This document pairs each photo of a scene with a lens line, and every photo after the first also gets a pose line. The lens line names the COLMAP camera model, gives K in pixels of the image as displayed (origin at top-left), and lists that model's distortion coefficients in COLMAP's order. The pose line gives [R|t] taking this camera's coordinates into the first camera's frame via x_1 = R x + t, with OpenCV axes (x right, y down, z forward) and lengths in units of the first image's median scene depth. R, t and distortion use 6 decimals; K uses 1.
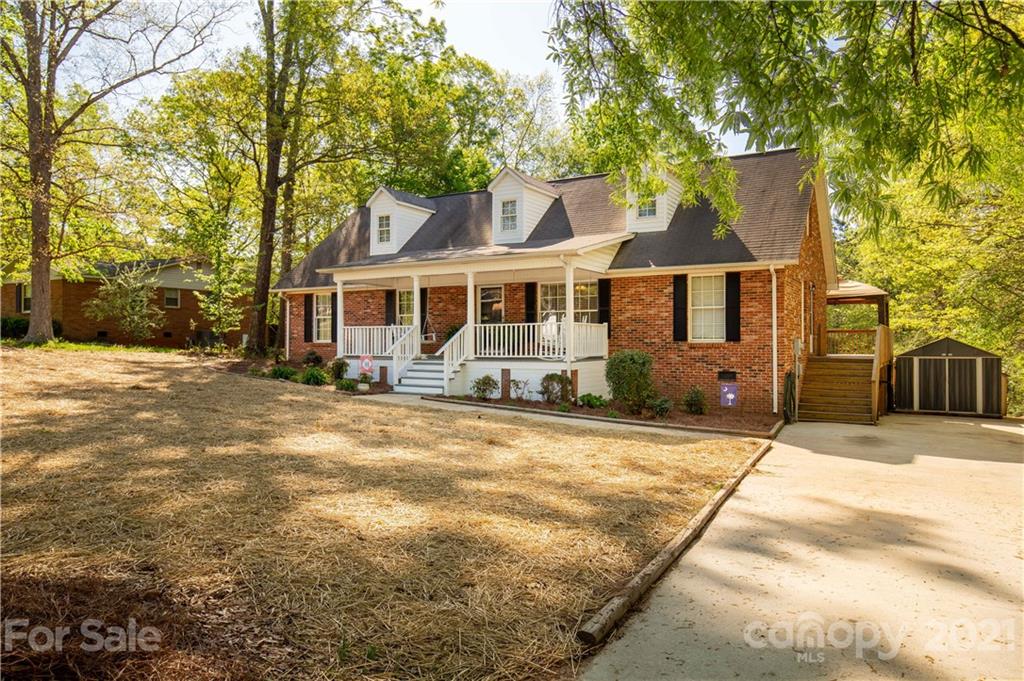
lens RADIAL K [[690.3, 0, 510.3], [0, 690.3, 340.8], [0, 0, 1]] dist [-0.019424, -0.001378]
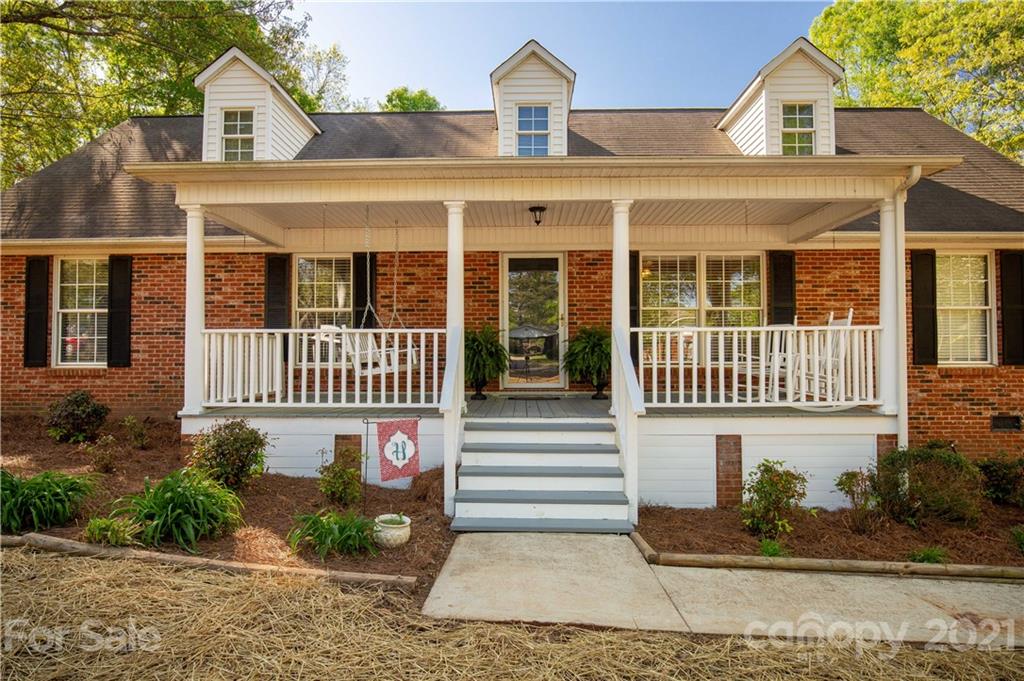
lens RADIAL K [[579.3, 0, 511.9], [0, 579.3, 341.8], [0, 0, 1]] dist [-0.020042, 0.002509]
pose [[0.872055, 0.012614, 0.489245, -0.278365], [-0.000326, 0.999683, -0.025195, -0.006418], [-0.489407, 0.021812, 0.871782, 0.720832]]
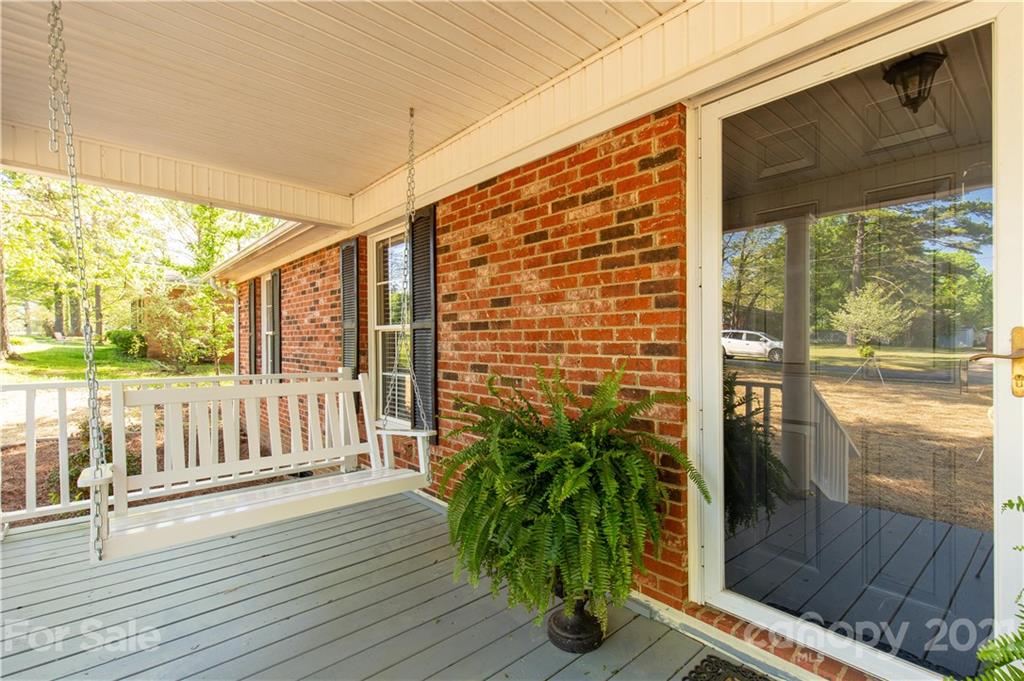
lens RADIAL K [[466.8, 0, 504.2], [0, 466.8, 347.2], [0, 0, 1]] dist [0.003631, 0.000469]
pose [[0.953732, 0.006381, -0.300589, -0.063770], [-0.003160, 0.999932, 0.011201, -0.038636], [0.300640, -0.009733, 0.953688, 1.023935]]
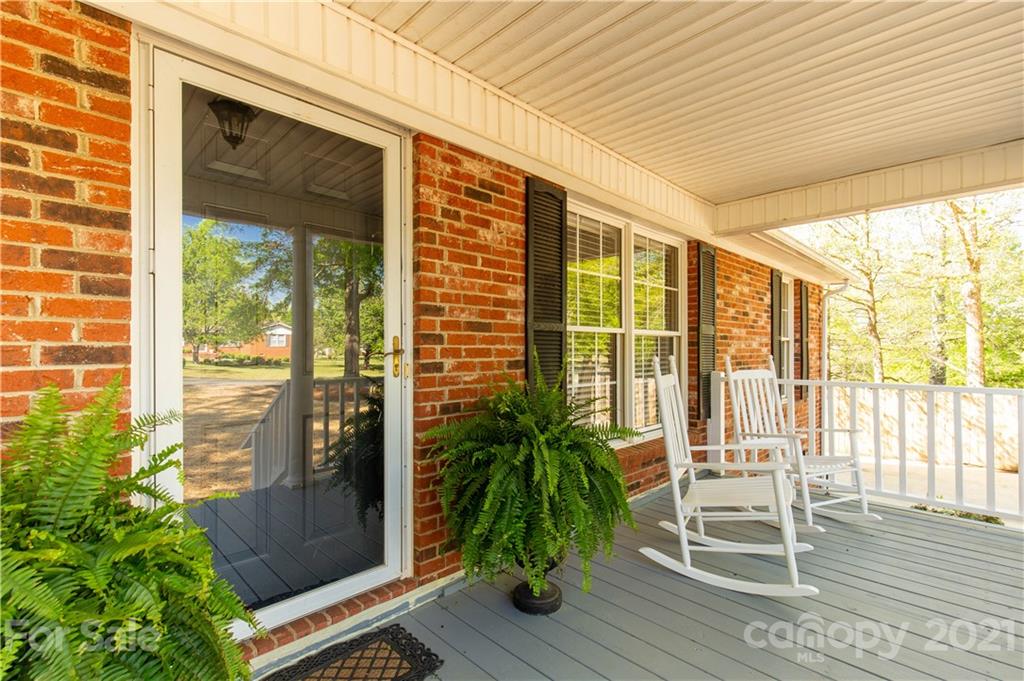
lens RADIAL K [[466.8, 0, 513.2], [0, 466.8, 344.4], [0, 0, 1]] dist [0.003631, 0.000469]
pose [[0.234917, 0.010192, 0.971962, -0.118053], [-0.000093, 0.999945, -0.010463, -0.037883], [-0.972015, 0.002367, 0.234906, 1.055823]]
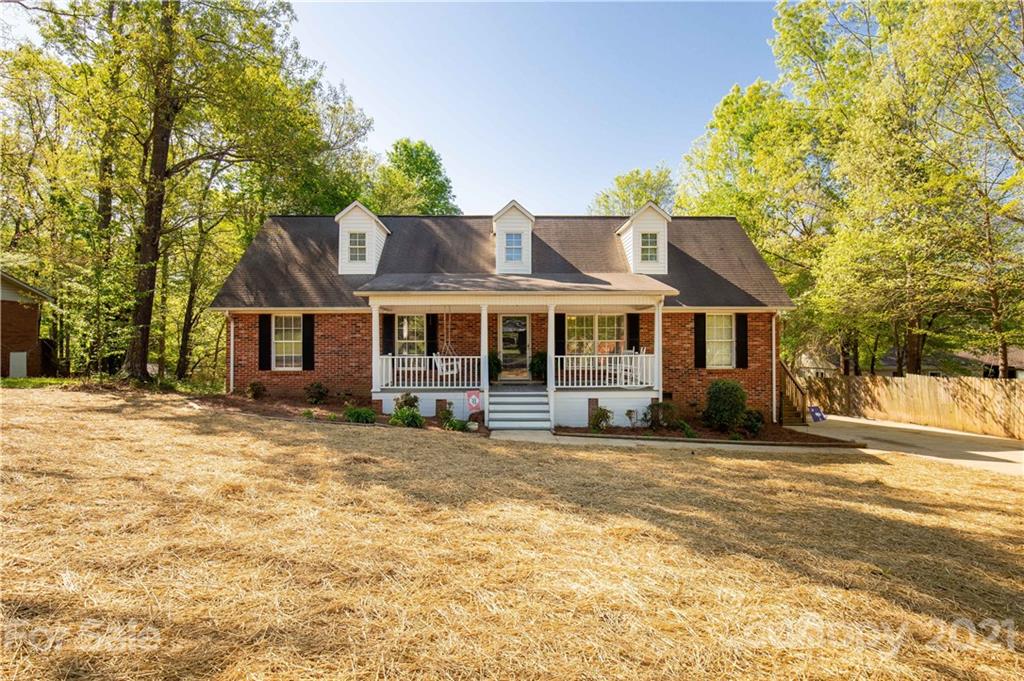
lens RADIAL K [[579.3, 0, 512.2], [0, 579.3, 340.0], [0, 0, 1]] dist [-0.020042, 0.002509]
pose [[0.847725, 0.001827, 0.530433, -0.553340], [0.001306, 0.999984, -0.005532, -0.041718], [-0.530435, 0.005382, 0.847709, 0.298436]]
